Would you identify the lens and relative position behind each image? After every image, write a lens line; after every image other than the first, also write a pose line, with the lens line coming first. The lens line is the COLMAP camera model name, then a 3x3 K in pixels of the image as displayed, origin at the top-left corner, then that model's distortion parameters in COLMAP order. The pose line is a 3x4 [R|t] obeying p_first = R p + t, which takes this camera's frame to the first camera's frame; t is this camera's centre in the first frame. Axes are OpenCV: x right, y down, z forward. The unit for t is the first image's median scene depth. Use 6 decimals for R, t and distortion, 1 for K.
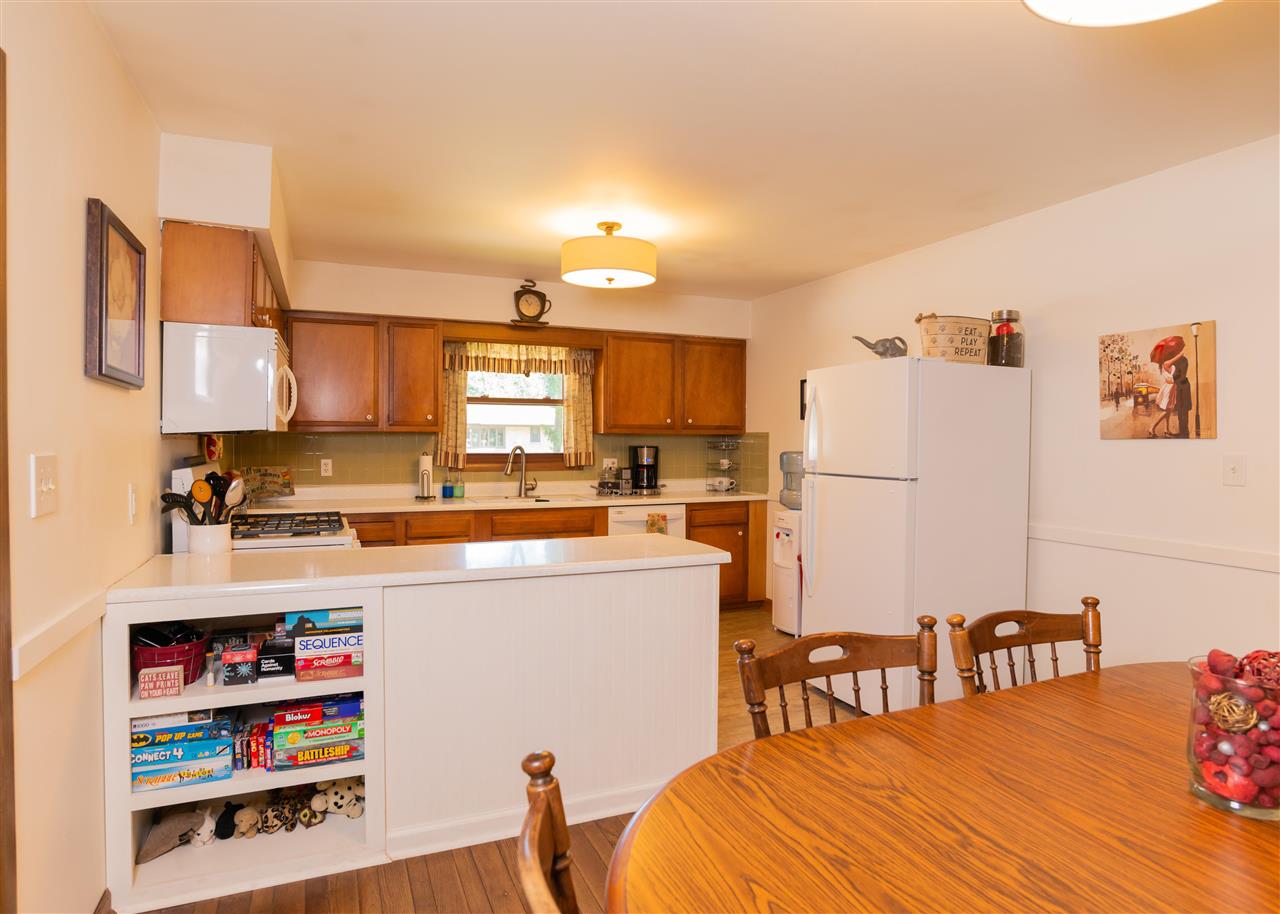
lens RADIAL K [[726.4, 0, 662.3], [0, 726.4, 437.2], [0, 0, 1]] dist [-0.062407, -0.000200]
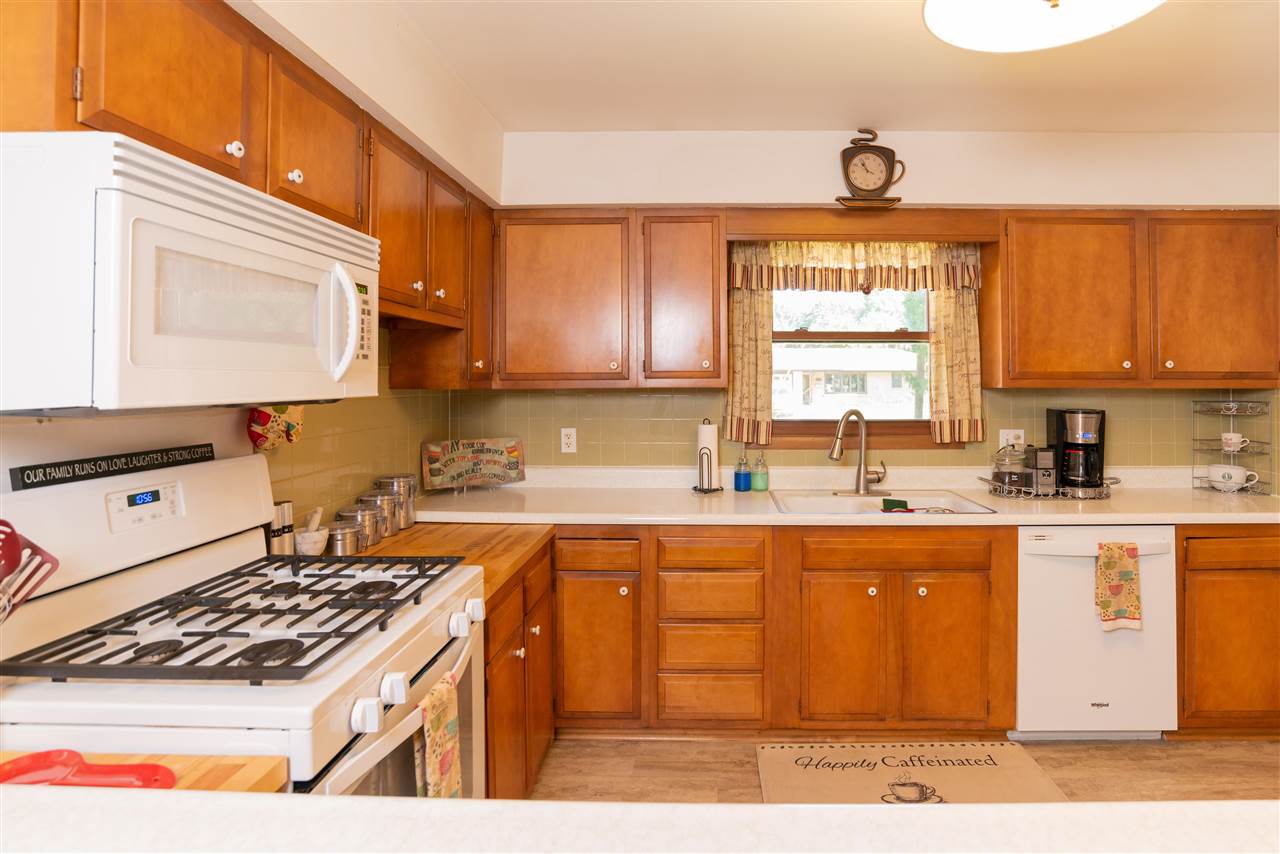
lens RADIAL K [[684.2, 0, 714.4], [0, 684.2, 368.3], [0, 0, 1]] dist [-0.052469, 0.032662]
pose [[0.906303, -0.012995, -0.422429, -0.061487], [0.004645, 0.999773, -0.020790, -0.010974], [0.422603, 0.016880, 0.906158, 0.426031]]
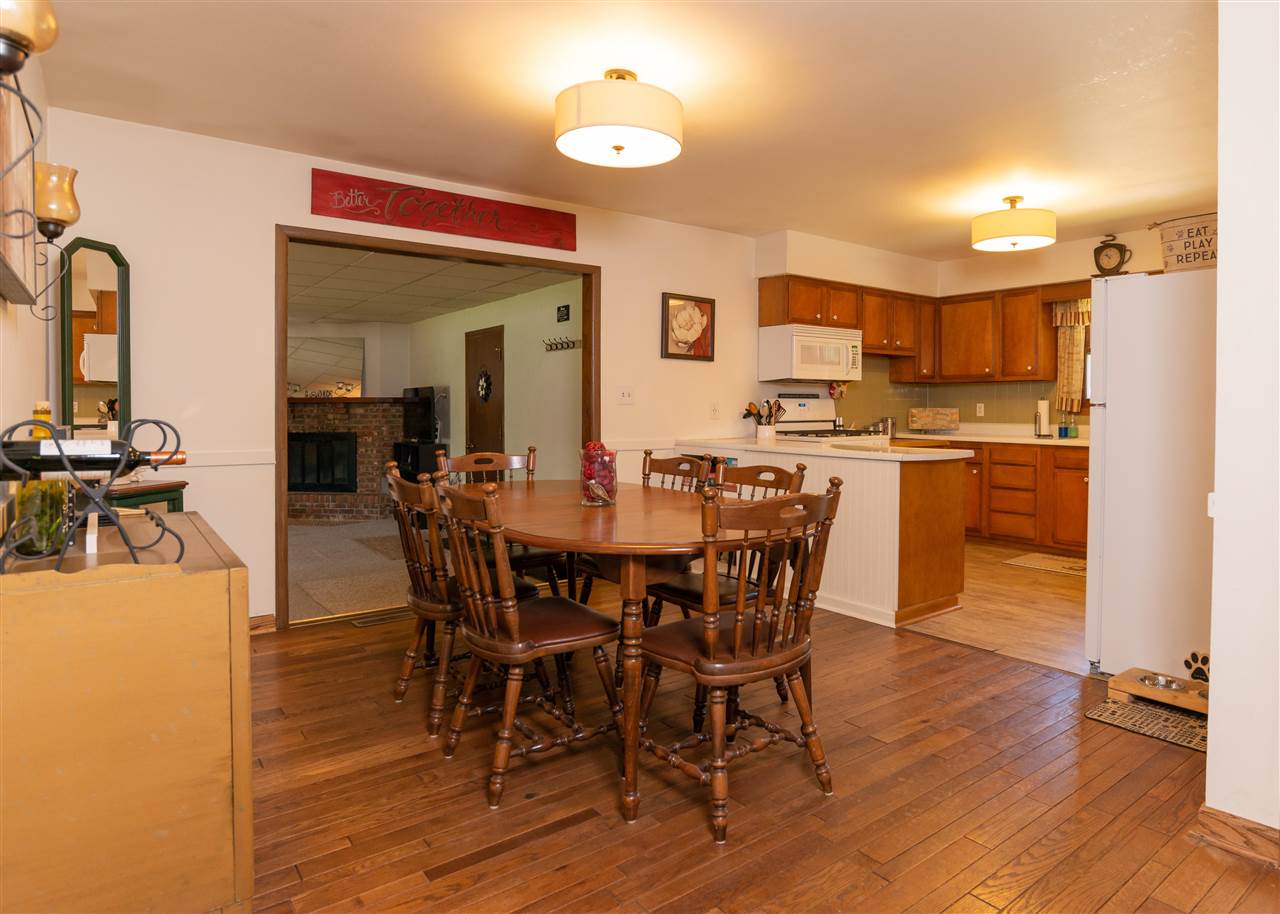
lens RADIAL K [[770.8, 0, 697.6], [0, 770.8, 426.0], [0, 0, 1]] dist [-0.070283, -0.000150]
pose [[0.238830, 0.020921, -0.970836, 0.711219], [-0.000299, 0.999769, 0.021471, 0.038359], [0.971061, -0.004838, 0.238781, 0.138559]]
